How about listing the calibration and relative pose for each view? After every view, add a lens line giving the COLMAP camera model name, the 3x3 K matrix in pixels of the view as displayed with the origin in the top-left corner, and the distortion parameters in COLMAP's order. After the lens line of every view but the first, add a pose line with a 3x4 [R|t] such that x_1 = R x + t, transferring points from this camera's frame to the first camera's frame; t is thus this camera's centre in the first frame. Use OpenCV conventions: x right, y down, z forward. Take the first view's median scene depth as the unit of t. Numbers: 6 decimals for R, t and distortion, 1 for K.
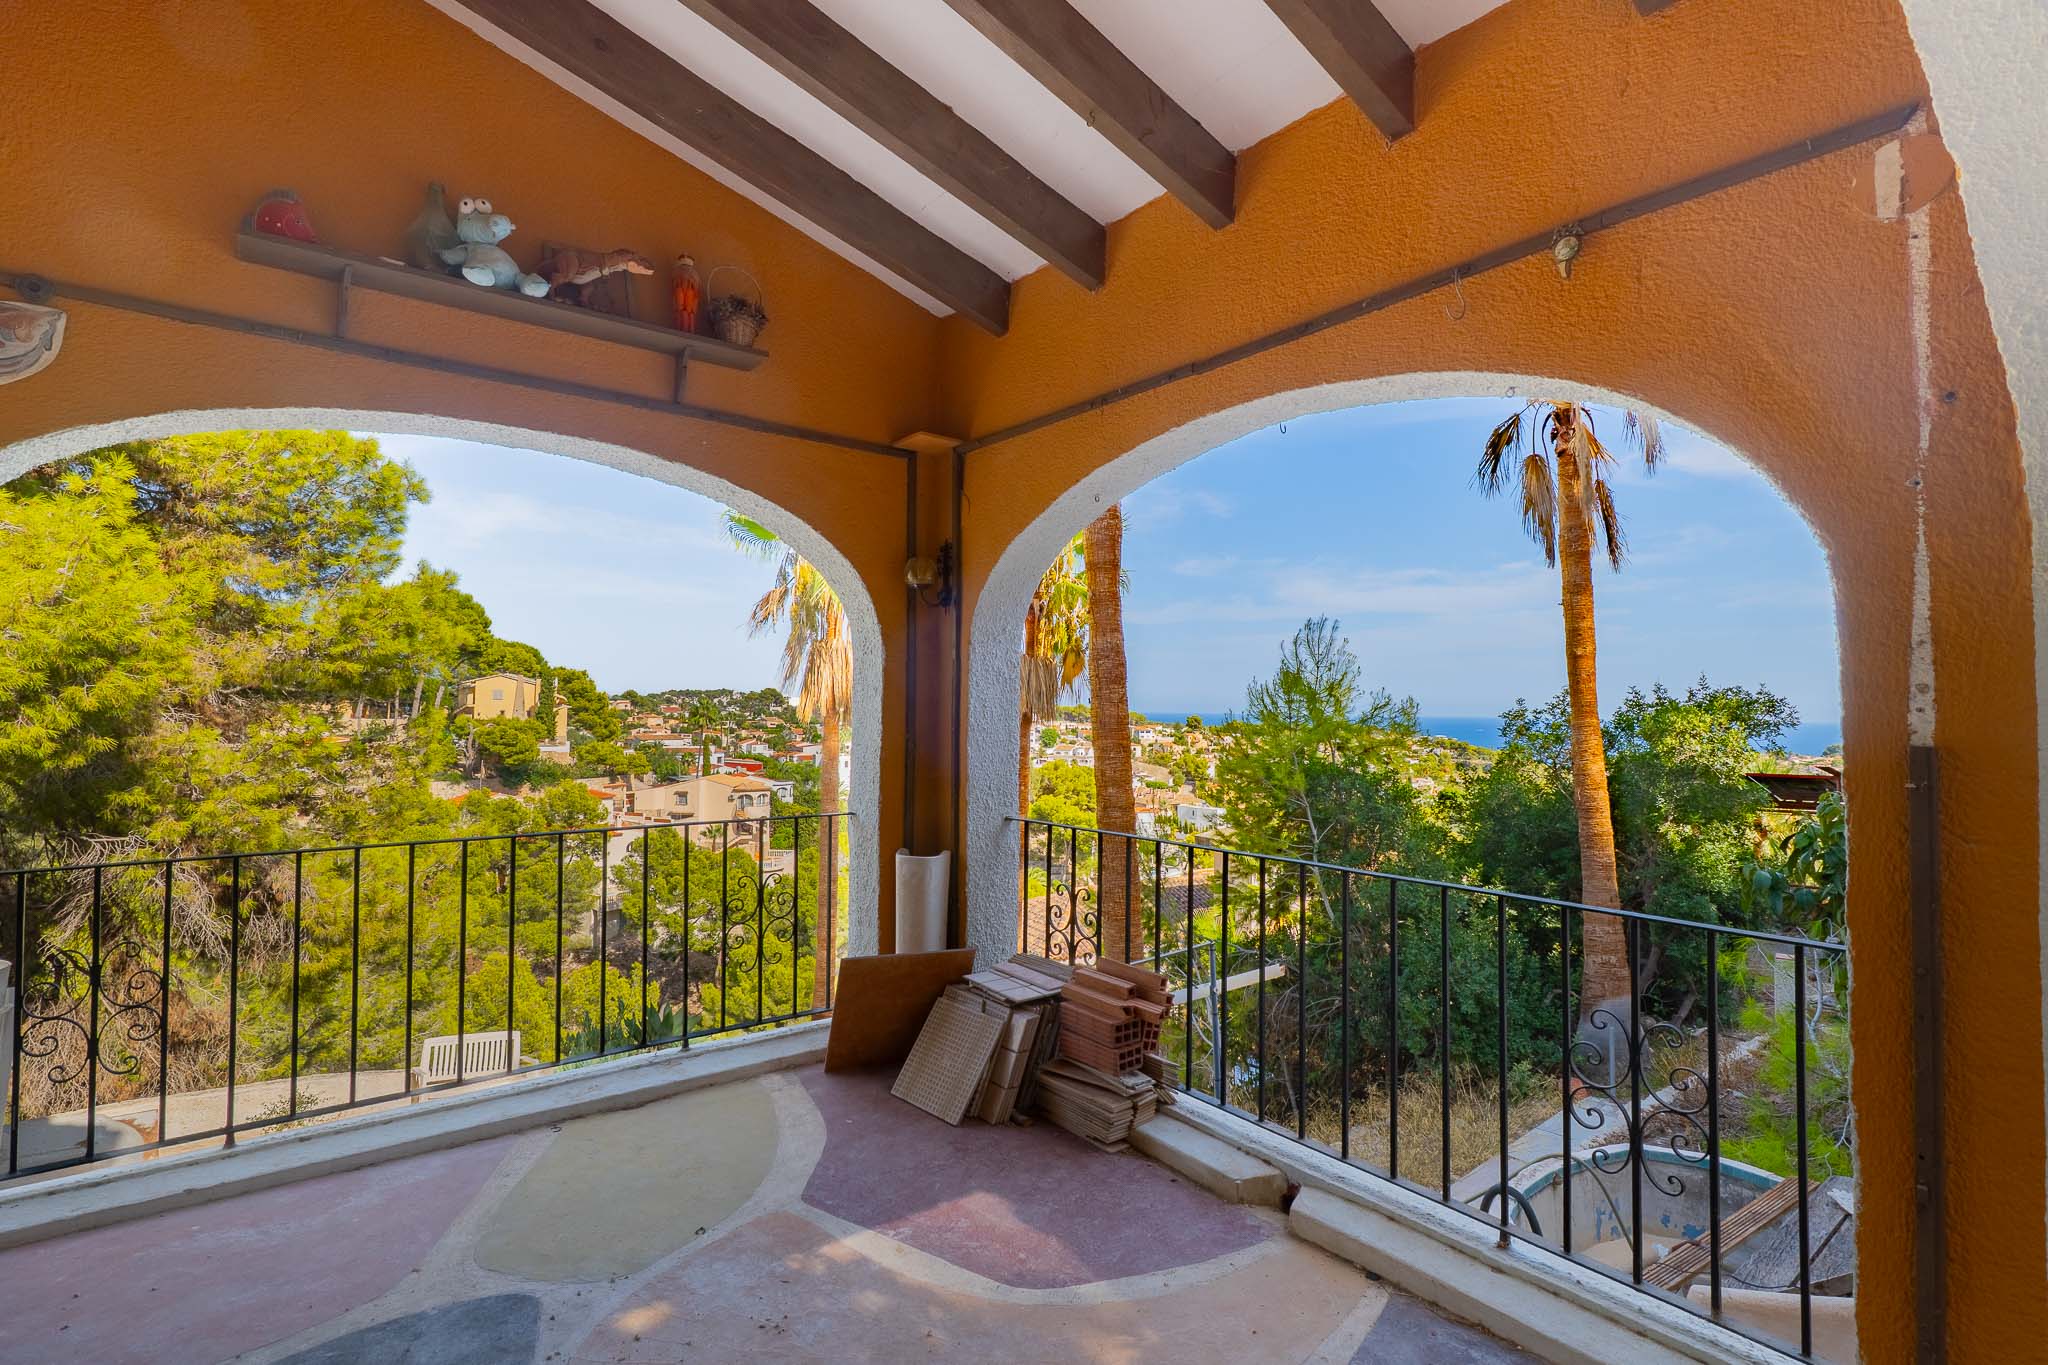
lens RADIAL K [[966.9, 0, 1019.9], [0, 966.9, 684.7], [0, 0, 1]] dist [0.006441, -0.000047]
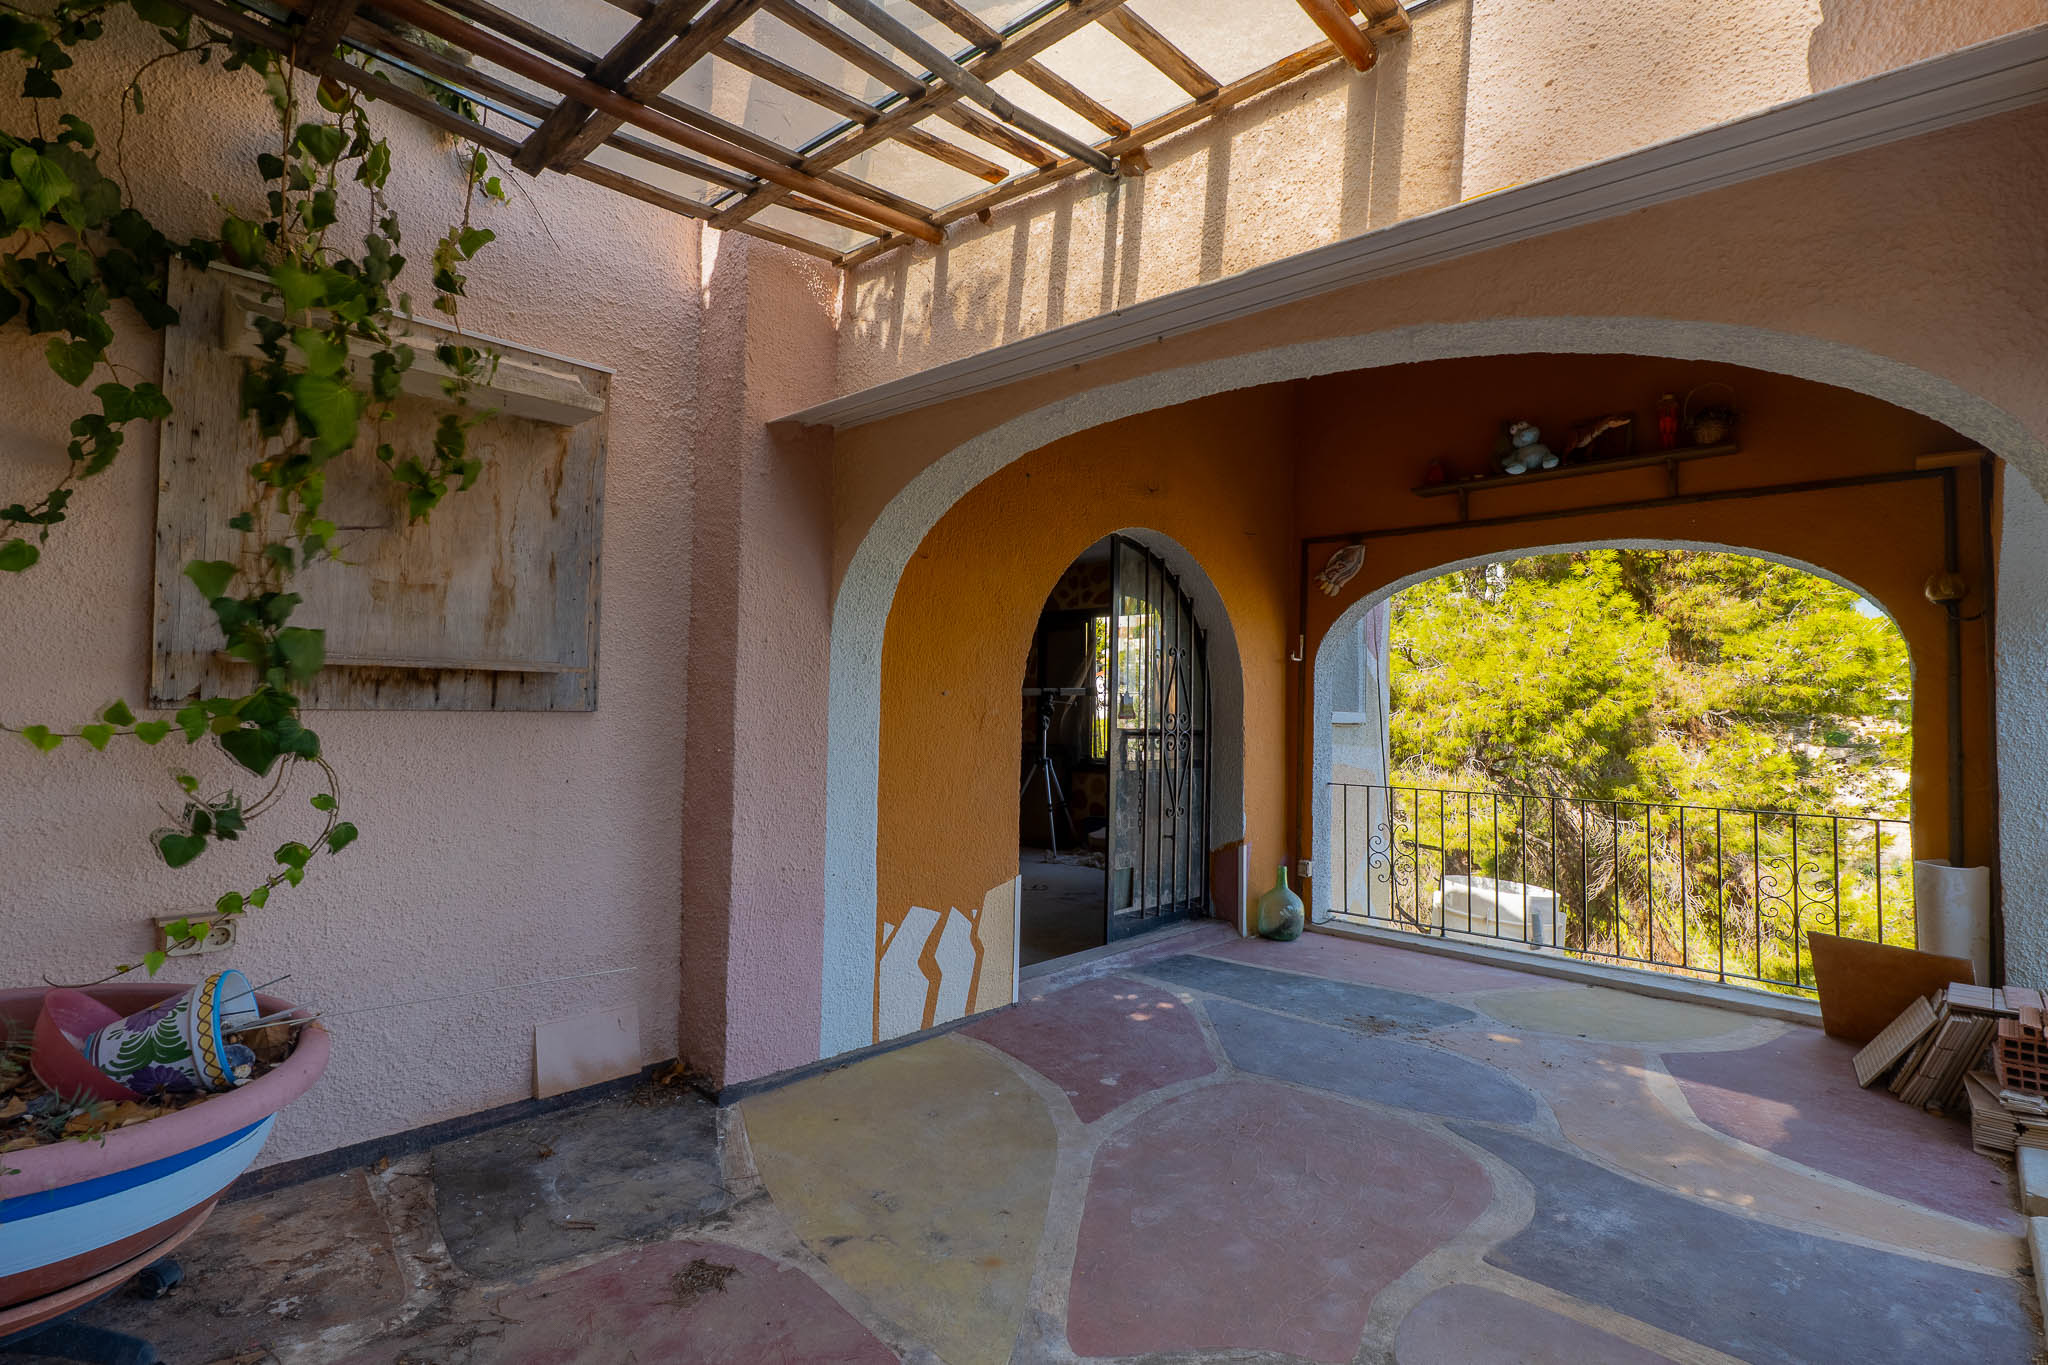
lens RADIAL K [[966.9, 0, 1006.8], [0, 966.9, 696.4], [0, 0, 1]] dist [0.006441, -0.000047]
pose [[0.145148, -0.019941, -0.989209, 0.334133], [0.004817, 0.999799, -0.019447, 0.006265], [0.989398, -0.001942, 0.145215, -0.054460]]
